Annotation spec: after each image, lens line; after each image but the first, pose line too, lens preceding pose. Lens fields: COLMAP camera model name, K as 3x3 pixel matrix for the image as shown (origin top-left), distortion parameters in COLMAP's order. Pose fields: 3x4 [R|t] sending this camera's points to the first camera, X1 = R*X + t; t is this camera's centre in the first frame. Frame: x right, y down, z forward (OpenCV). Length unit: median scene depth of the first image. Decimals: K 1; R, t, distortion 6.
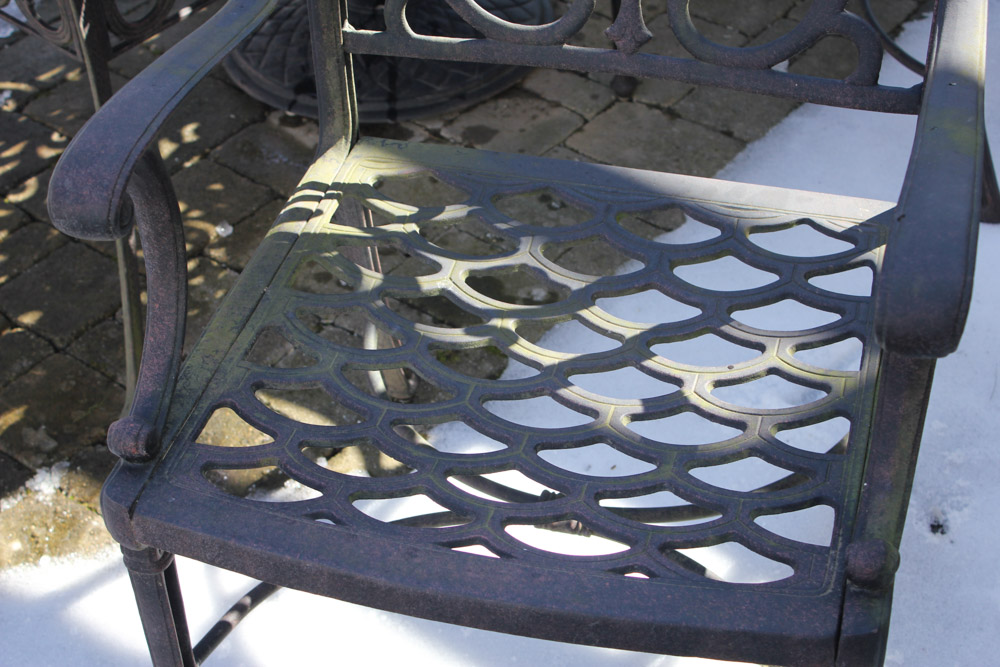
lens RADIAL K [[1696.0, 0, 500.0], [0, 1696.0, 333.5], [0, 0, 1]] dist [-0.011247, 0.125124]
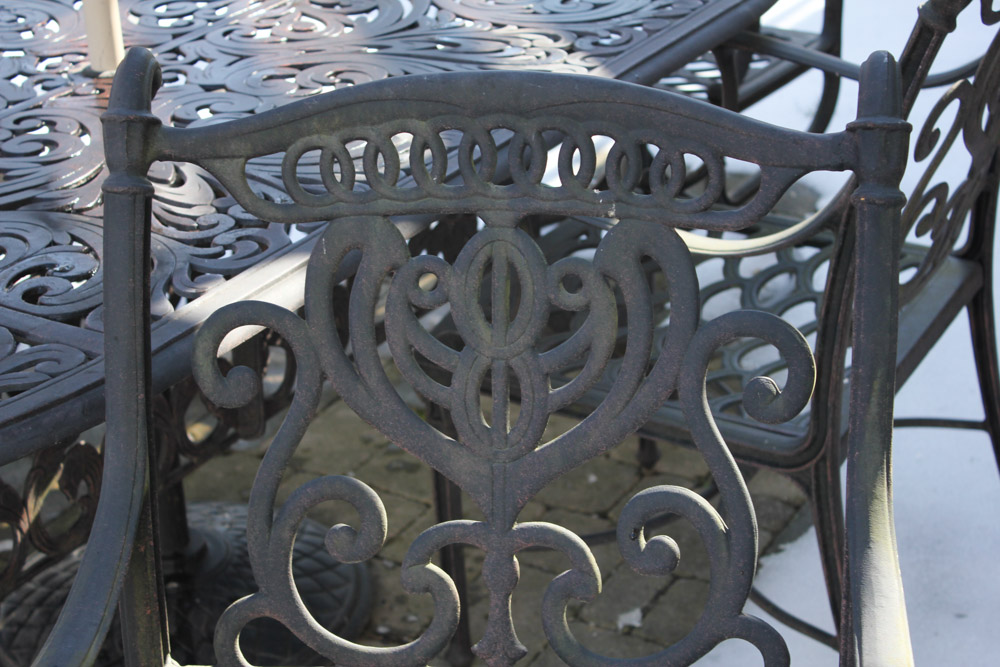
lens RADIAL K [[1942.4, 0, 500.0], [0, 1942.4, 333.5], [0, 0, 1]] dist [0.015031, 0.165971]
pose [[0.989270, -0.055570, 0.135119, -0.050378], [0.088653, 0.963437, -0.252842, -0.080634], [-0.116128, 0.262108, 0.958026, -0.003024]]
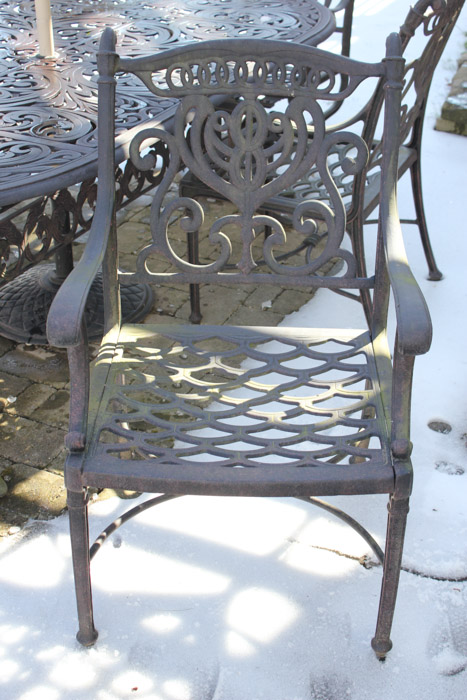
lens RADIAL K [[1089.3, 0, 233.5], [0, 1089.3, 350.0], [0, 0, 1]] dist [-0.028974, 0.133060]
pose [[0.969693, -0.074412, 0.232719, -0.292763], [0.116386, 0.978164, -0.172191, 0.186084], [-0.214824, 0.194058, 0.957179, -0.381696]]
